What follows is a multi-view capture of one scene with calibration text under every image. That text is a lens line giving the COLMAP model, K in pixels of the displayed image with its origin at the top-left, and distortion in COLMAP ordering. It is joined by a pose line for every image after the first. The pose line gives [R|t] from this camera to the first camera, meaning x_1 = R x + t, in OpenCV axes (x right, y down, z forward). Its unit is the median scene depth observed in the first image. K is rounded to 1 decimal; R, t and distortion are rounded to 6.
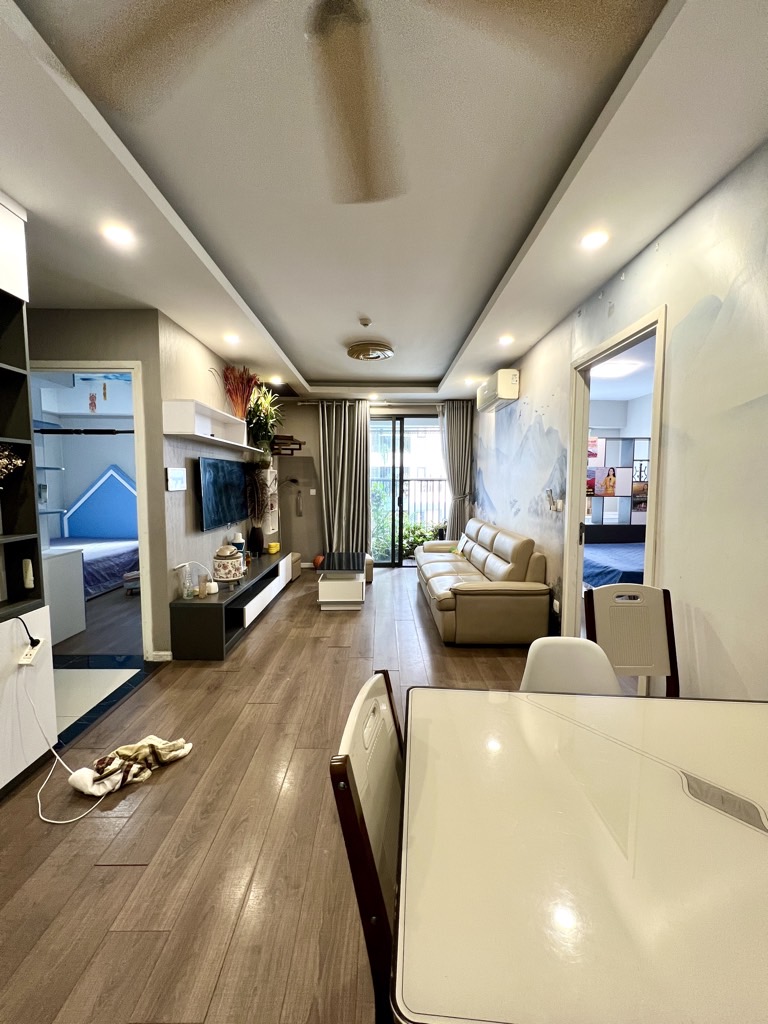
lens RADIAL K [[406.4, 0, 383.2], [0, 406.4, 507.9], [0, 0, 1]] dist [0.000581, 0.000122]
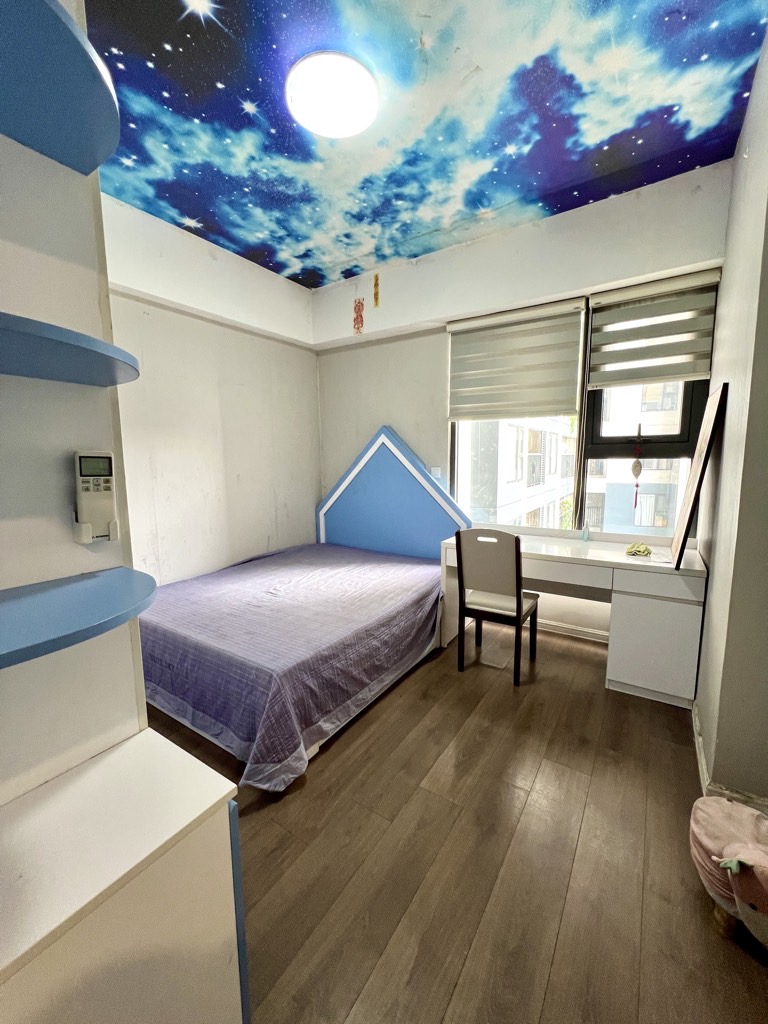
lens RADIAL K [[406.4, 0, 385.5], [0, 406.4, 511.3], [0, 0, 1]] dist [0.000581, 0.000122]
pose [[0.828853, 0.062712, -0.555940, -0.319379], [-0.026916, 0.997017, 0.072338, -0.026053], [0.558818, -0.044994, 0.828069, 0.490430]]
